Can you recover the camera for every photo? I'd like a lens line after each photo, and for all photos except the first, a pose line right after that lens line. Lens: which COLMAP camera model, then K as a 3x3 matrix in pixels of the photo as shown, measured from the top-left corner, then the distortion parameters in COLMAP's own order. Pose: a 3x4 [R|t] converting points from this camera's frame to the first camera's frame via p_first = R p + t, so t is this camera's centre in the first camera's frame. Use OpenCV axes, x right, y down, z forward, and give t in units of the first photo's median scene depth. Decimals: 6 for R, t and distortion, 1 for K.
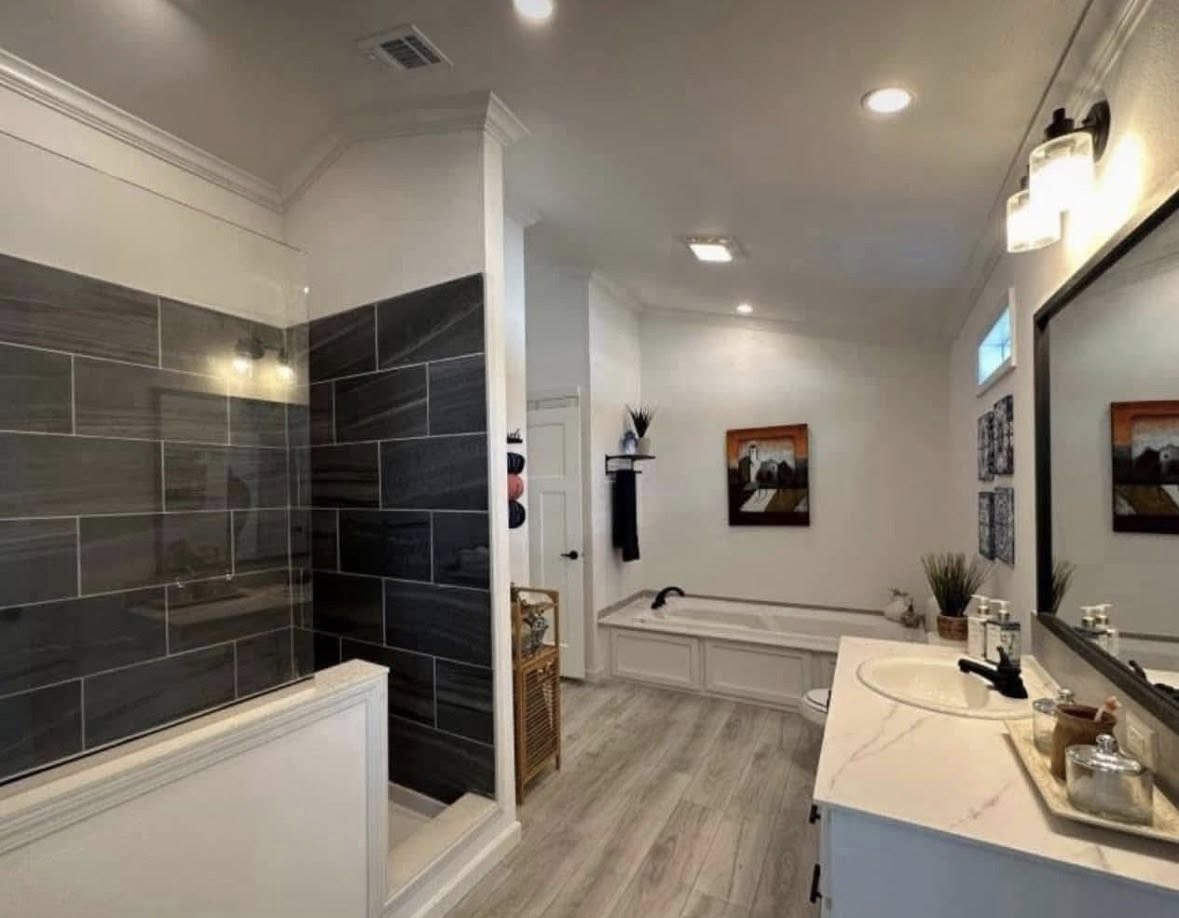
lens RADIAL K [[538.5, 0, 518.1], [0, 538.5, 482.8], [0, 0, 1]] dist [-0.001551, -0.000246]
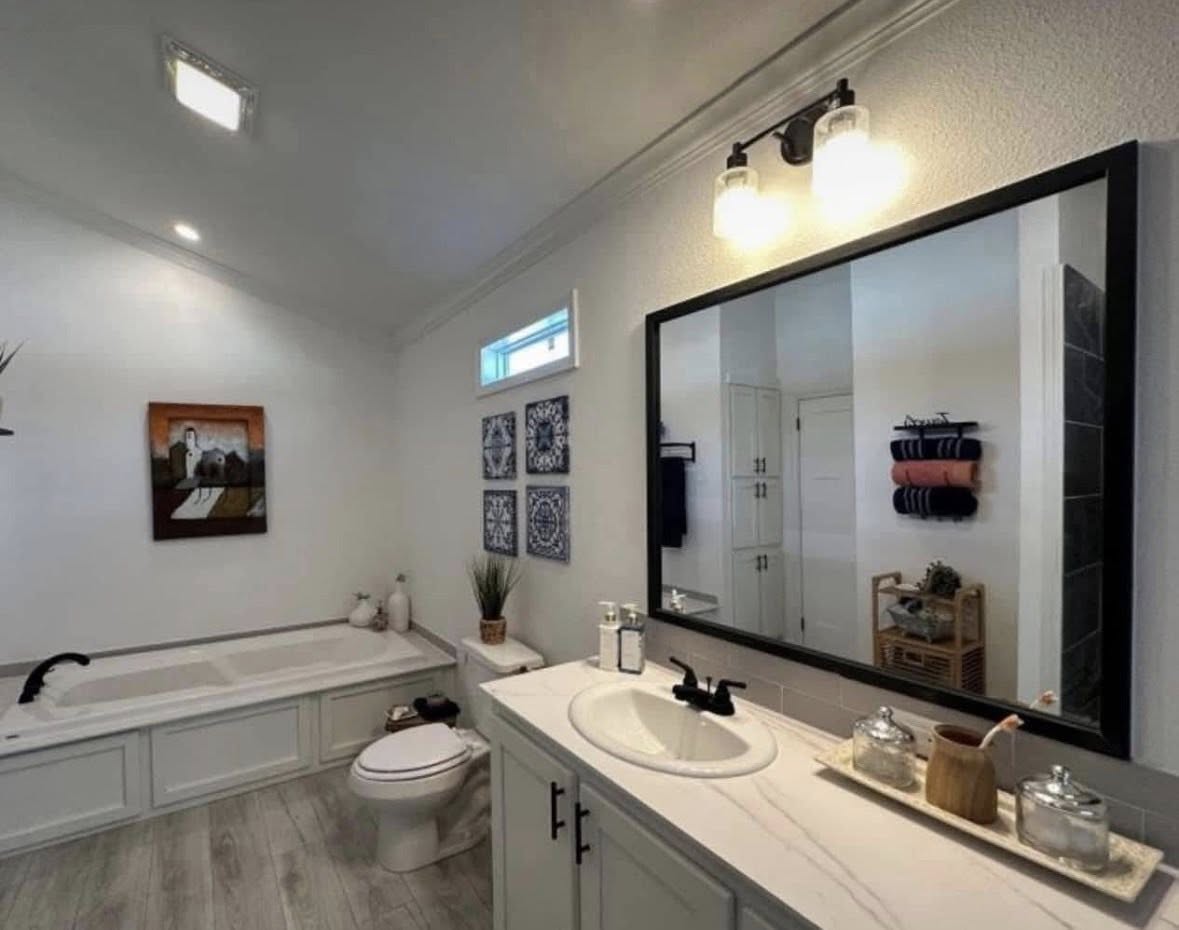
lens RADIAL K [[538.4, 0, 513.8], [0, 538.4, 486.6], [0, 0, 1]] dist [0.000519, 0.000061]
pose [[0.445997, -0.003155, 0.895029, -0.021570], [-0.007727, 0.999943, 0.007375, 0.001570], [-0.895001, -0.010205, 0.445947, 0.299921]]
